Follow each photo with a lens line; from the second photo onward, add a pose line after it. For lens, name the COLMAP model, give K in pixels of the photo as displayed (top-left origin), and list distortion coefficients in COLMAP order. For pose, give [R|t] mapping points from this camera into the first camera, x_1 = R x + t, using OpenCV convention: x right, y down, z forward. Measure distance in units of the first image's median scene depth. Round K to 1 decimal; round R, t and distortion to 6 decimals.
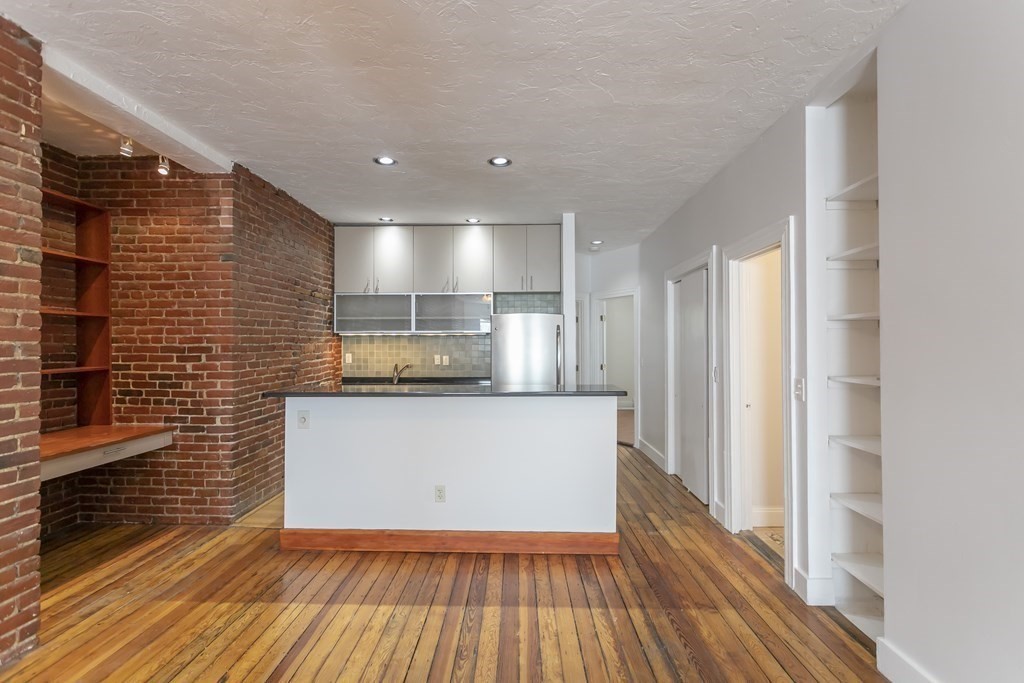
lens RADIAL K [[482.7, 0, 513.2], [0, 482.7, 342.0], [0, 0, 1]] dist [0.001080, 0.000698]
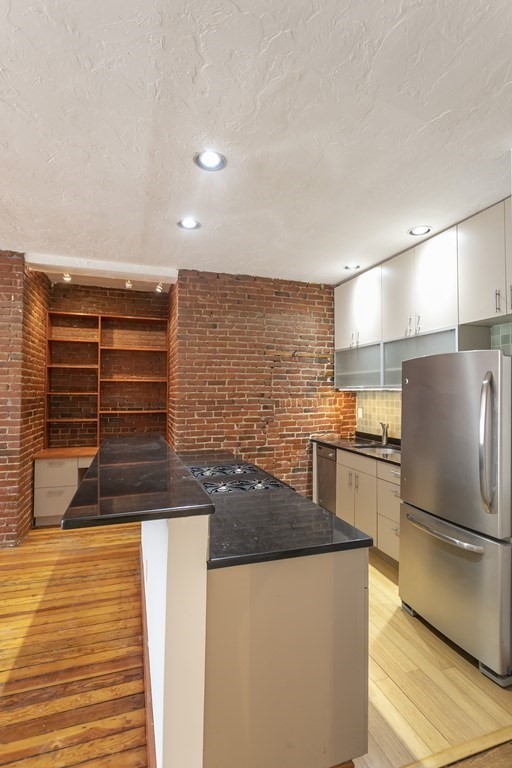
lens RADIAL K [[373.4, 0, 254.5], [0, 373.4, 382.7], [0, 0, 1]] dist [-0.003185, 0.000535]
pose [[0.335635, -0.022066, -0.941734, 0.511861], [-0.002166, 0.999705, -0.024196, -0.016718], [0.941990, 0.010161, 0.335488, 0.846903]]
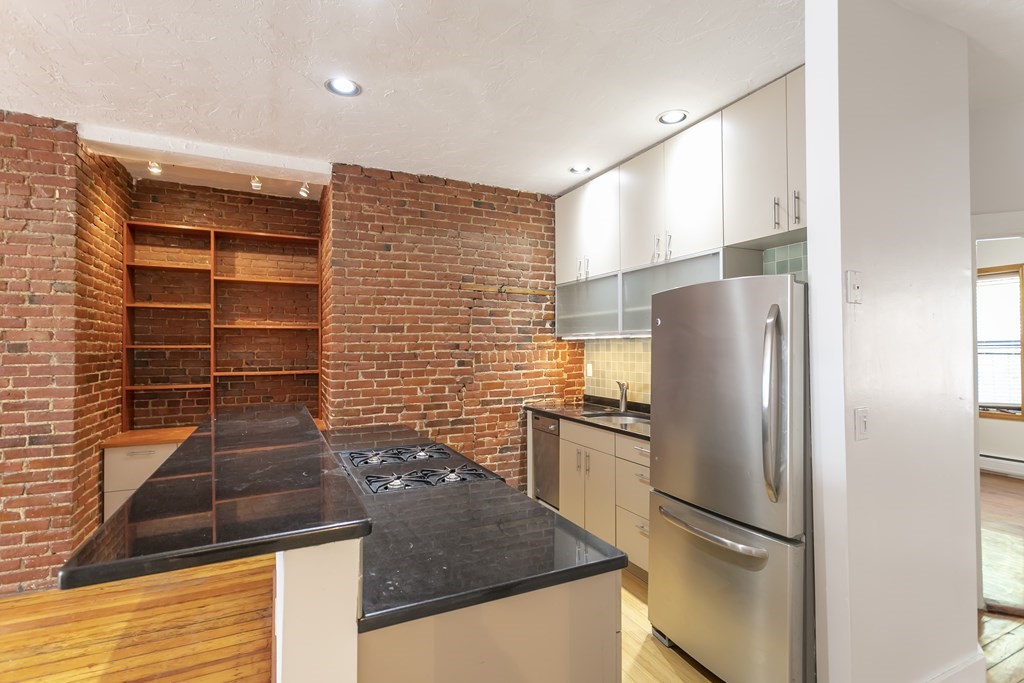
lens RADIAL K [[487.4, 0, 512.0], [0, 487.4, 341.5], [0, 0, 1]] dist [0.002430, 0.000292]
pose [[0.455858, -0.011641, -0.889976, 0.443608], [0.005697, 0.999932, -0.010161, -0.005564], [0.890034, -0.000439, 0.455893, 0.875542]]
